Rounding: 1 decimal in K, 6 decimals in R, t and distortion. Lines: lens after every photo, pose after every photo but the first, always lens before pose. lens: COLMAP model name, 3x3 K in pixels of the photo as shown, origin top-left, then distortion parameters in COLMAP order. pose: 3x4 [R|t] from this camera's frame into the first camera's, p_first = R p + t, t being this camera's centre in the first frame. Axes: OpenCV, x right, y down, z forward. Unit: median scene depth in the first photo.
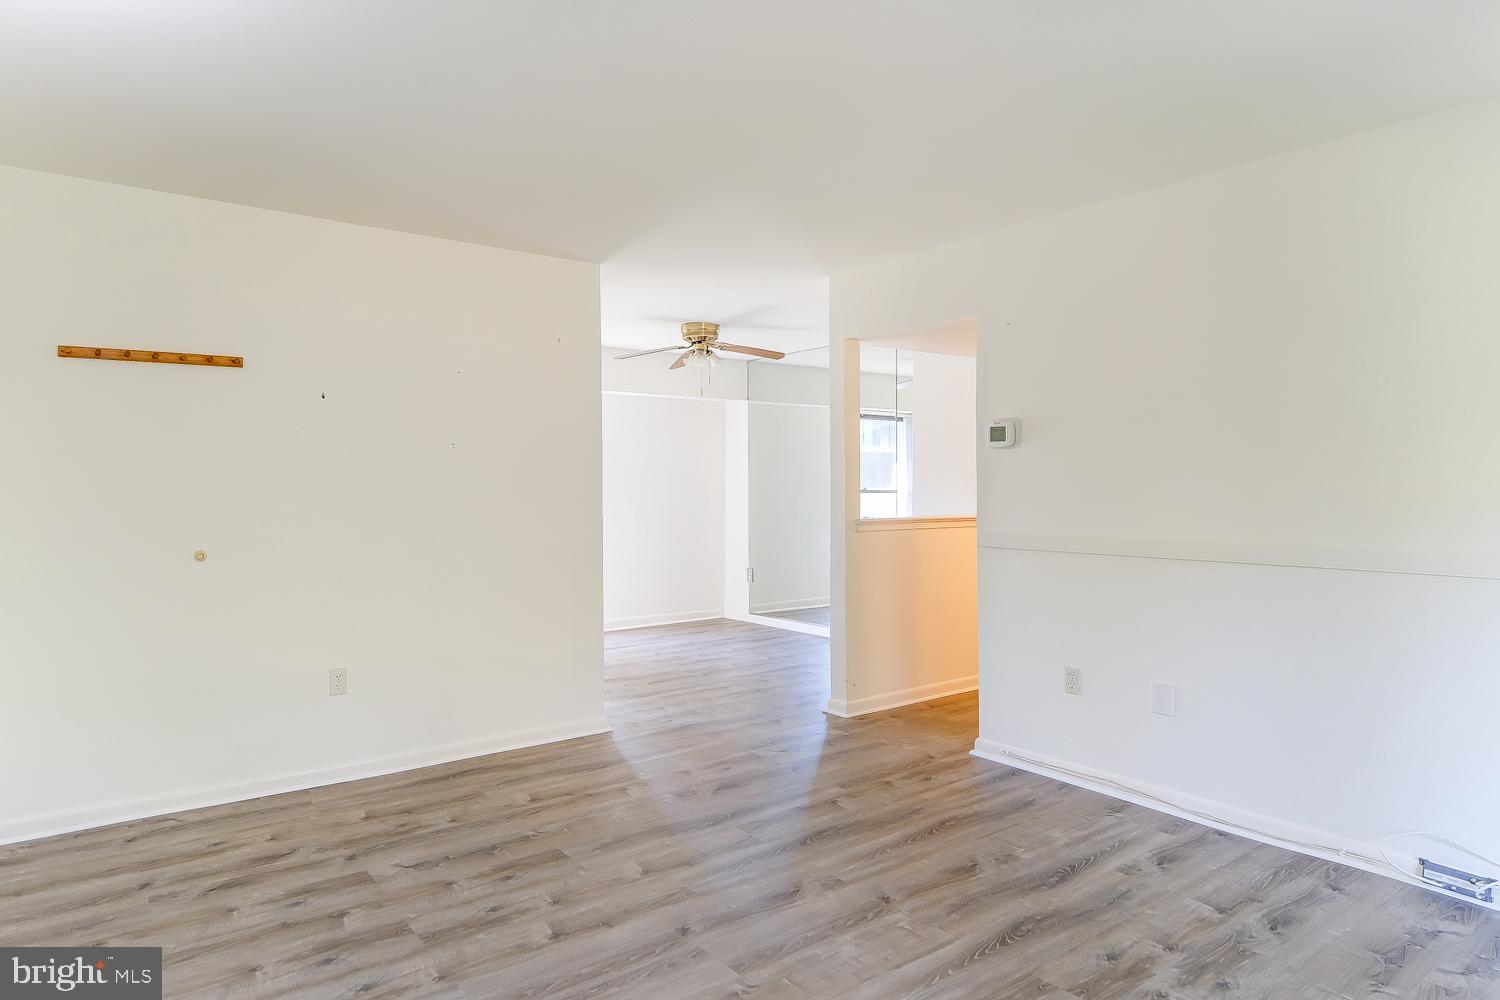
lens RADIAL K [[915.4, 0, 746.0], [0, 915.4, 490.0], [0, 0, 1]] dist [0.005964, -0.003993]
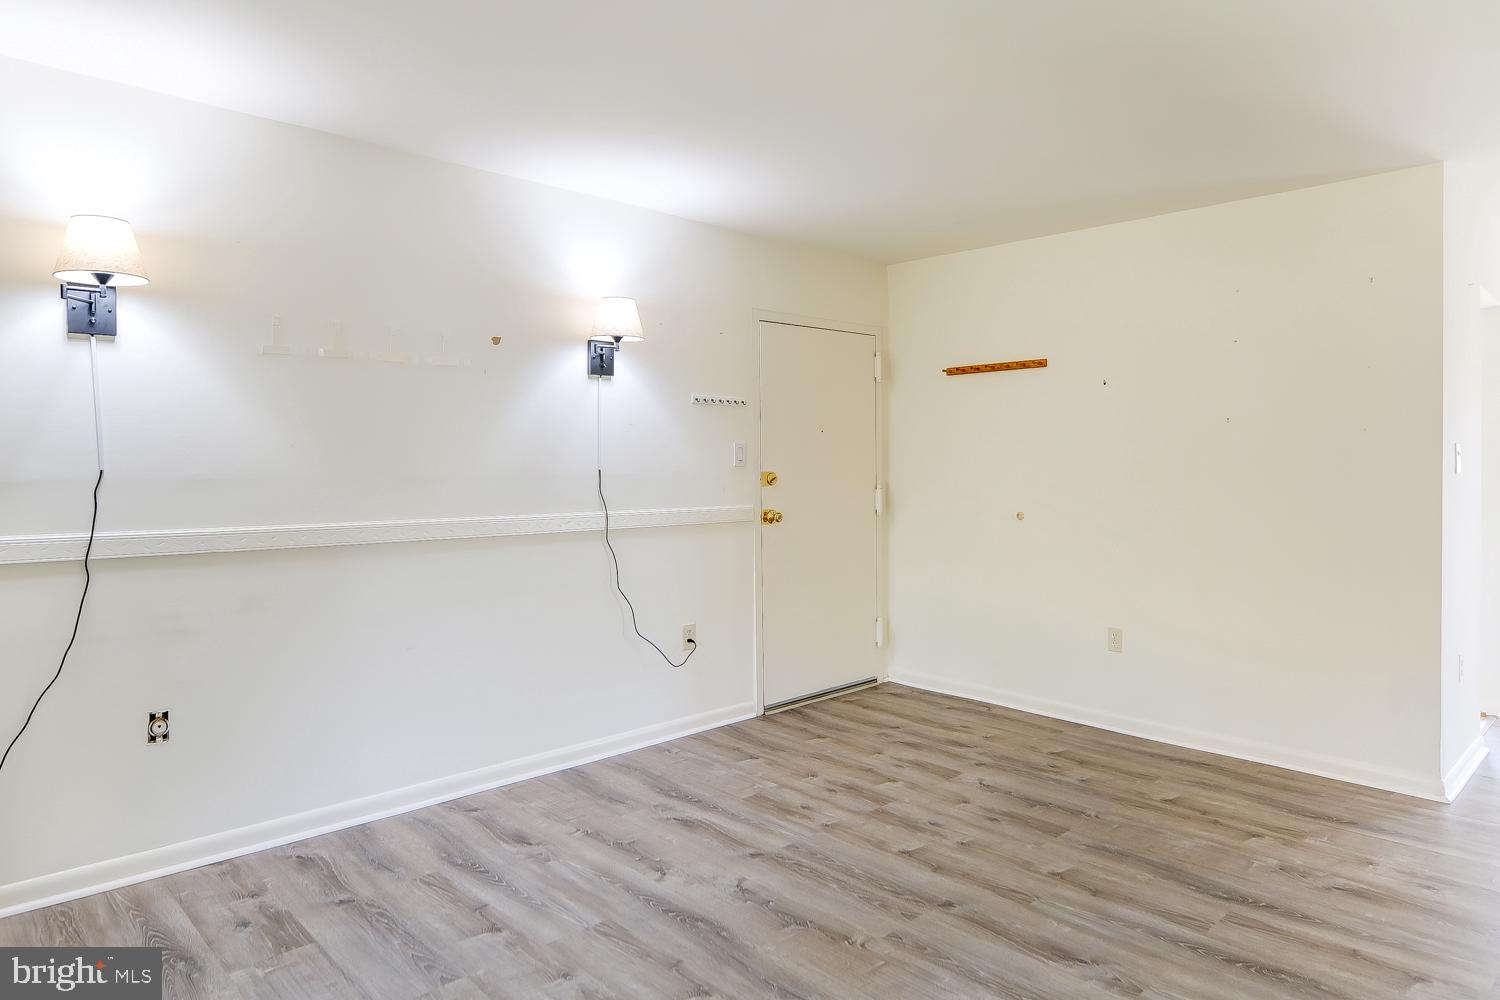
lens RADIAL K [[915.4, 0, 774.2], [0, 915.4, 483.3], [0, 0, 1]] dist [0.005964, -0.003993]
pose [[0.126245, 0.026261, -0.991651, 0.780238], [-0.009211, 0.999637, 0.025300, -0.005755], [0.991956, 0.005940, 0.126441, 0.592392]]
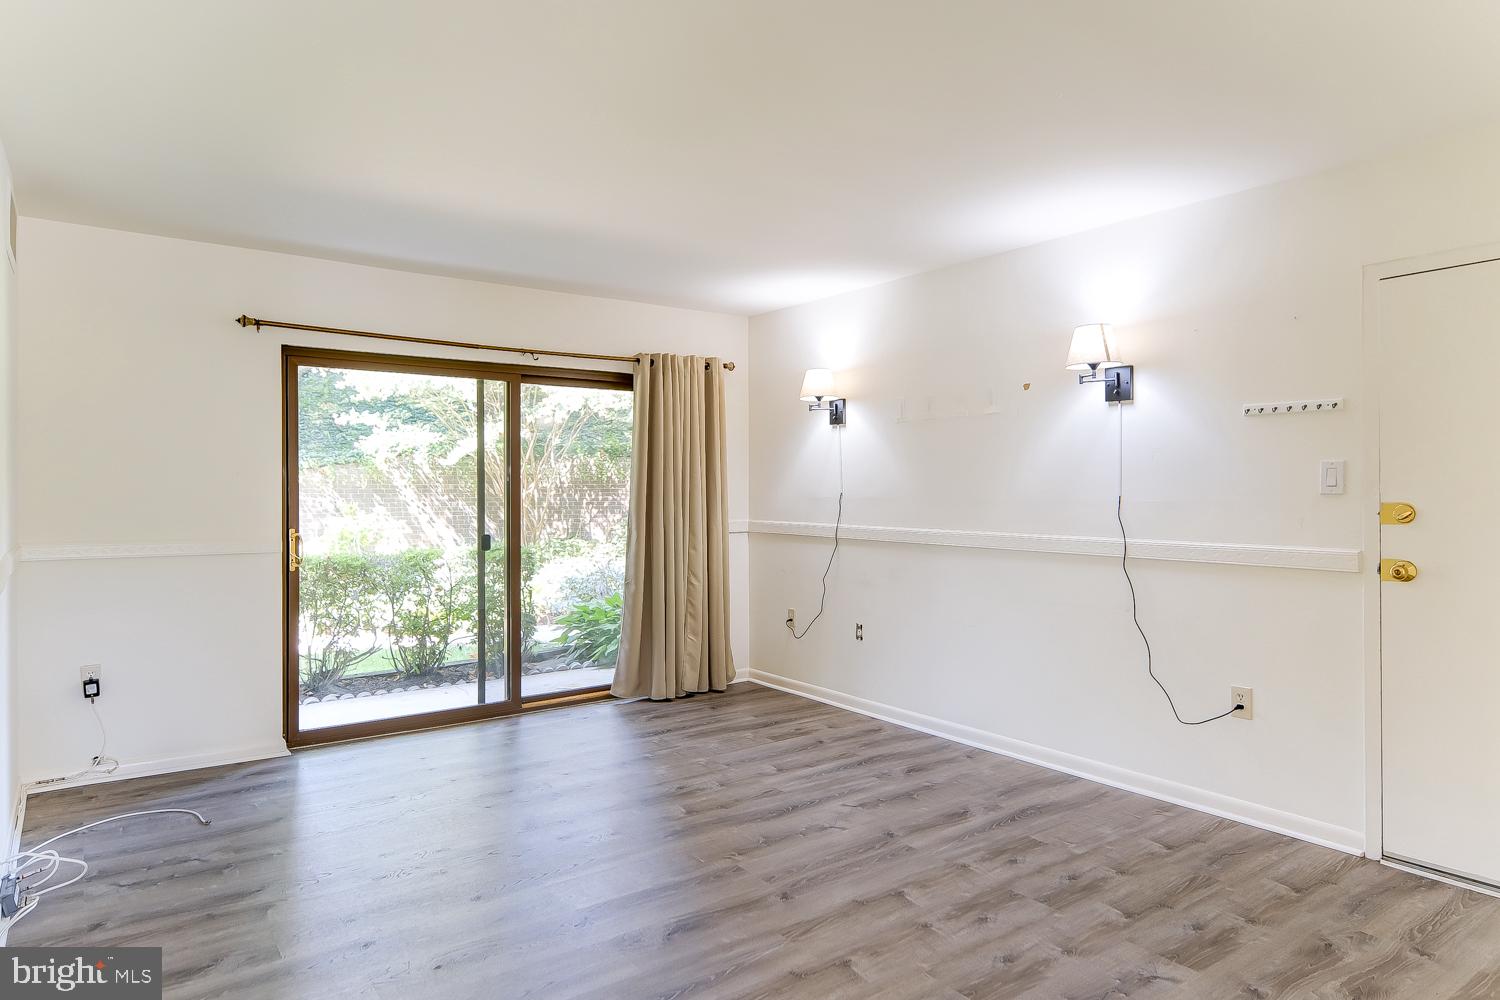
lens RADIAL K [[915.4, 0, 737.7], [0, 915.4, 498.7], [0, 0, 1]] dist [0.005964, -0.003993]
pose [[-0.999589, 0.006716, 0.027867, -0.038529], [0.007265, 0.999781, 0.019638, -0.015414], [-0.027729, 0.019832, -0.999419, 1.818833]]
